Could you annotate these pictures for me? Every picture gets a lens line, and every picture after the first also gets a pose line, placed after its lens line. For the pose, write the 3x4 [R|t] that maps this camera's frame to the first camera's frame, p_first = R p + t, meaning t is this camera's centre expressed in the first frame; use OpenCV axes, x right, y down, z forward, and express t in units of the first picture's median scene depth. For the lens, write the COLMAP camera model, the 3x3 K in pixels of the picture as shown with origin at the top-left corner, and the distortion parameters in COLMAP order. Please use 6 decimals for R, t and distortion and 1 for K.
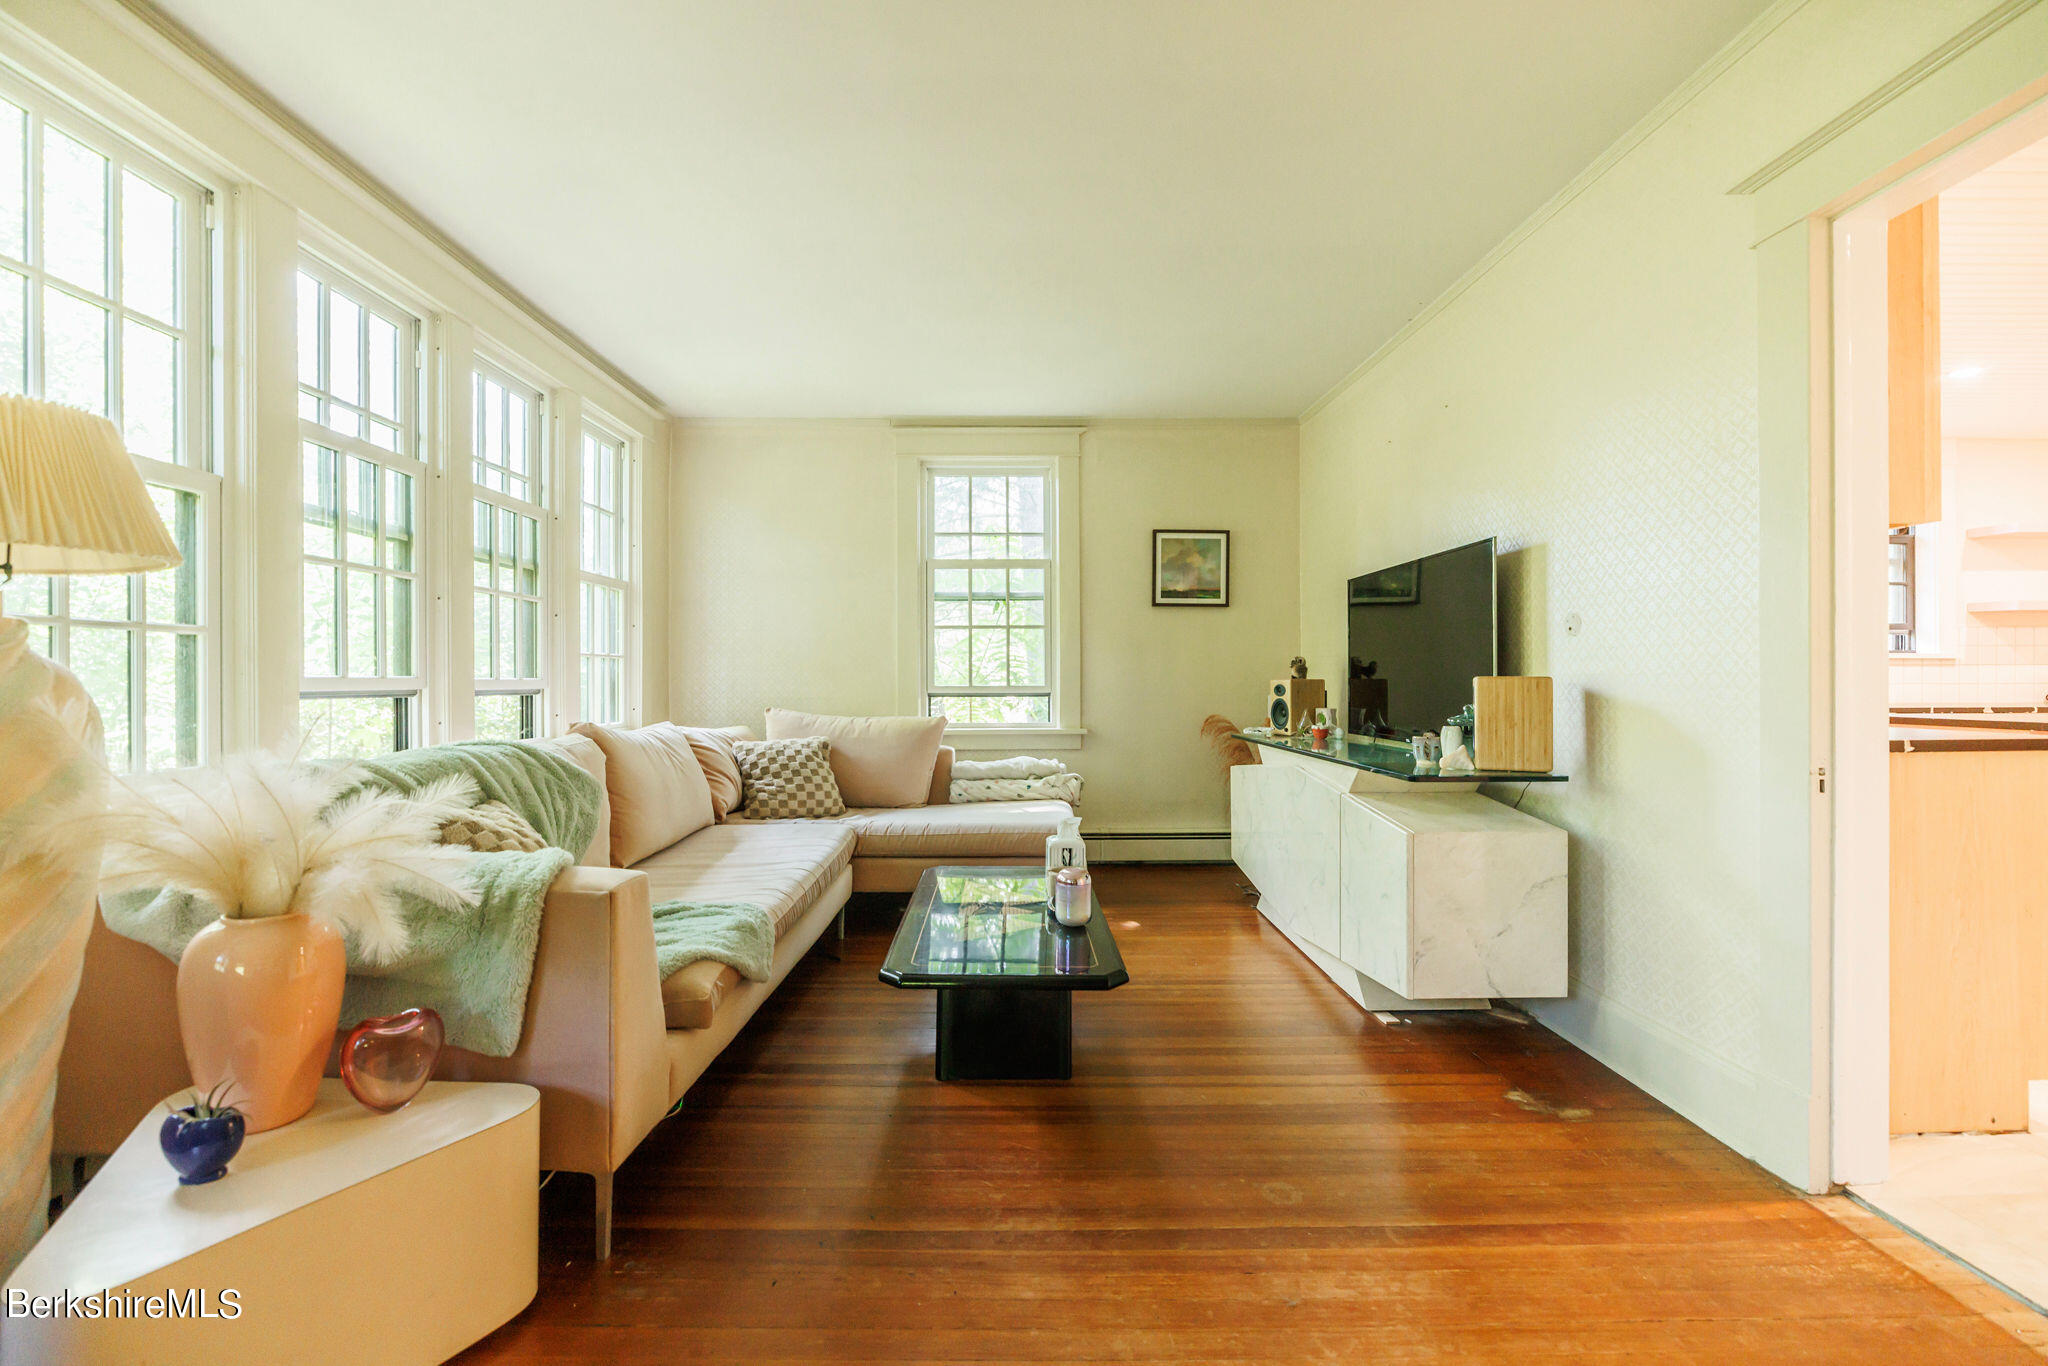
lens RADIAL K [[873.0, 0, 1015.5], [0, 873.0, 683.8], [0, 0, 1]] dist [-0.002178, 0.000407]
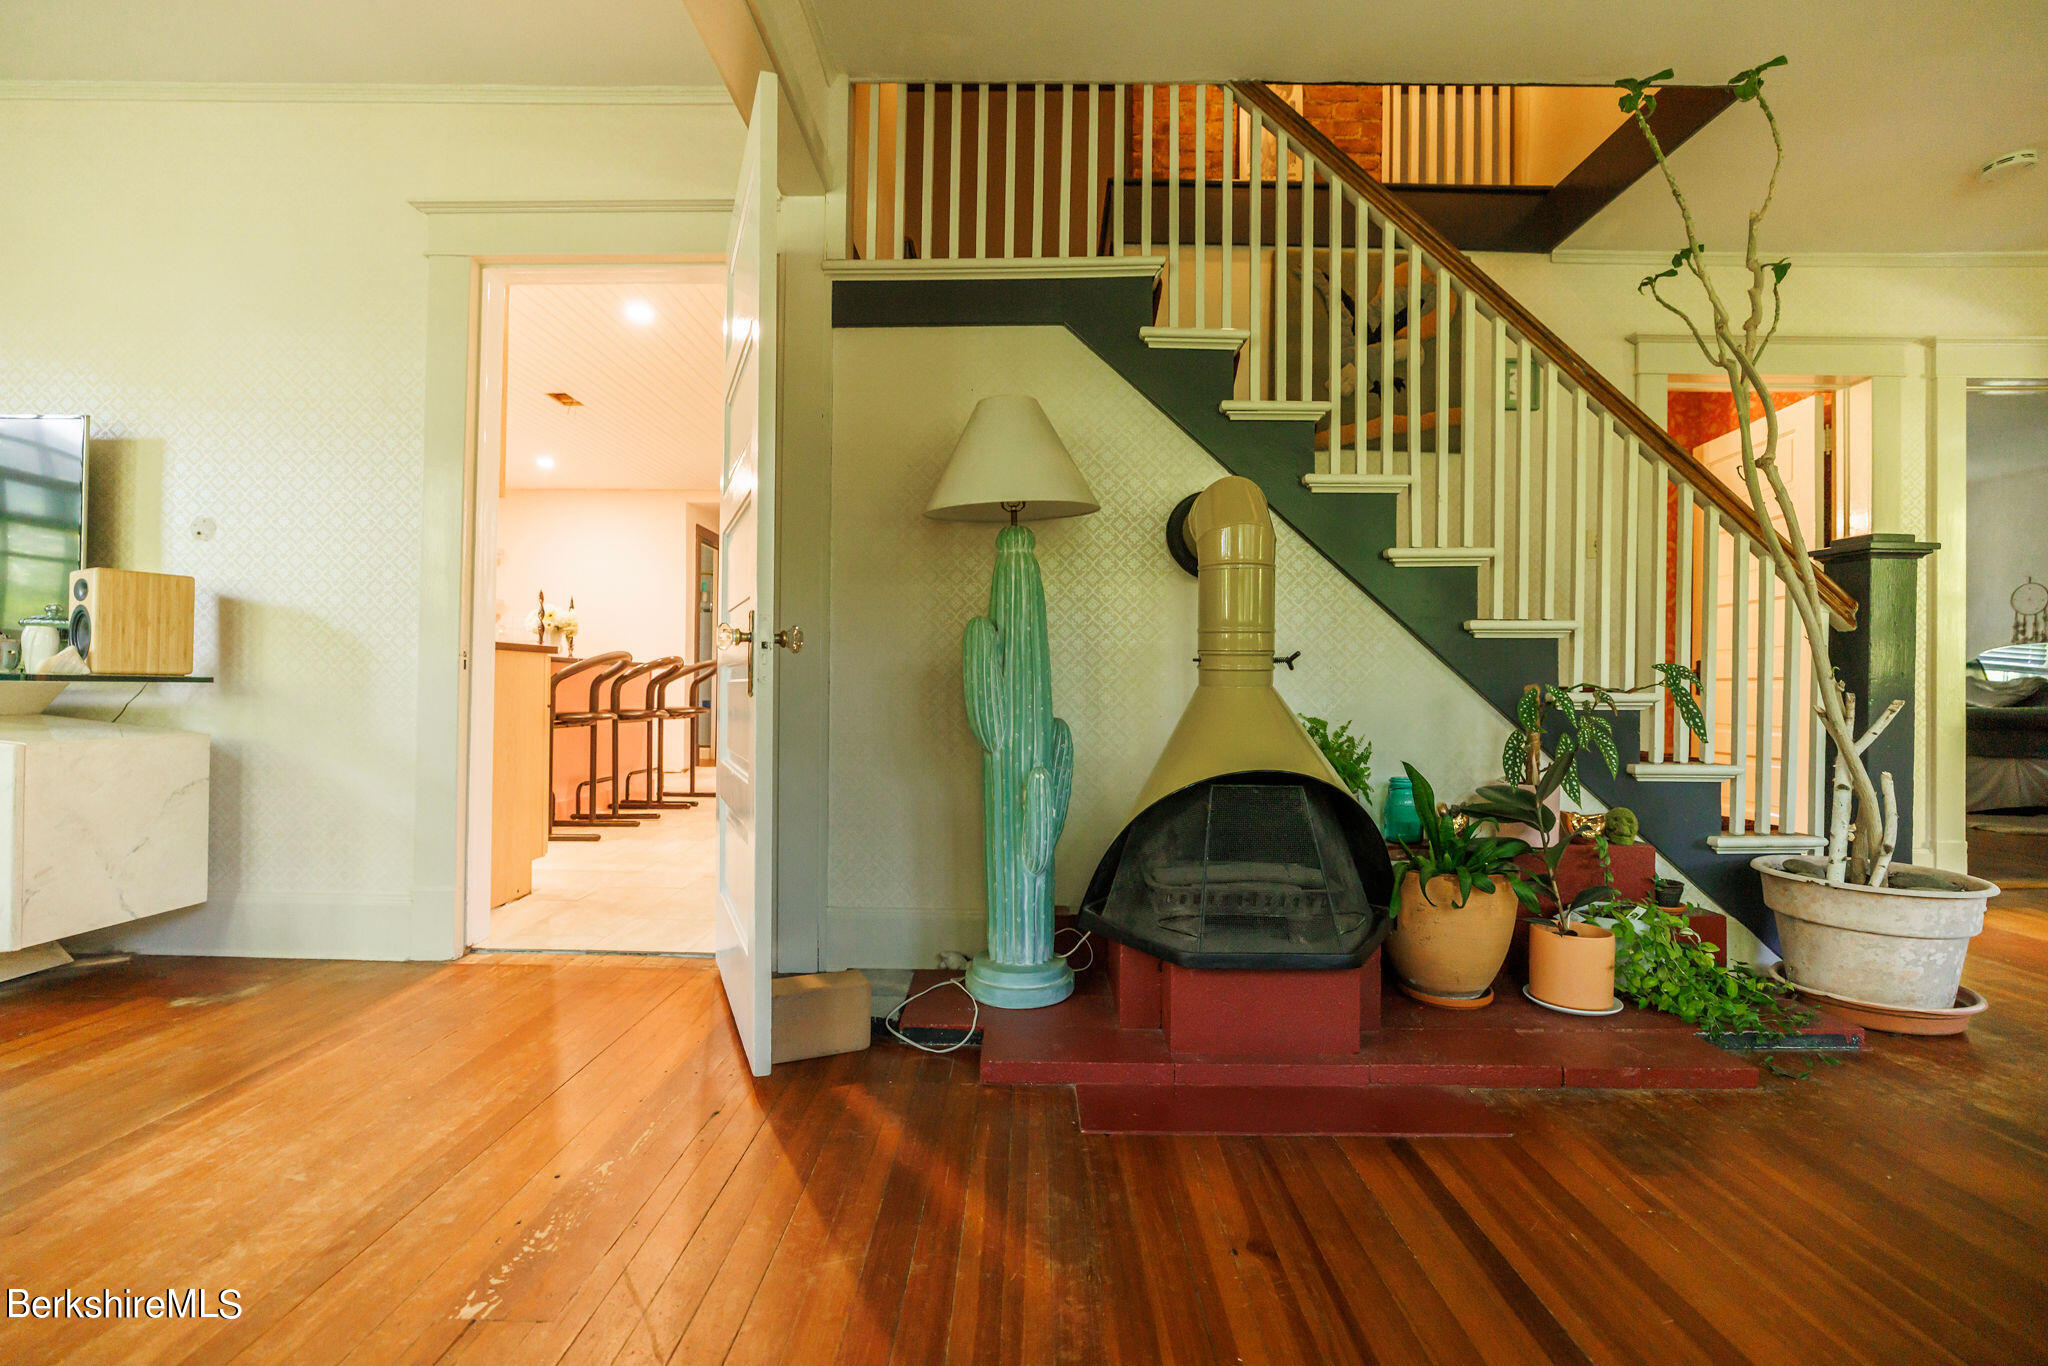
lens RADIAL K [[873.0, 0, 1022.5], [0, 873.0, 690.9], [0, 0, 1]] dist [-0.002178, 0.000407]
pose [[0.032386, 0.005588, 0.999460, -0.362090], [-0.009982, 0.999936, -0.005267, 0.127429], [-0.999426, -0.009806, 0.032439, 0.046601]]
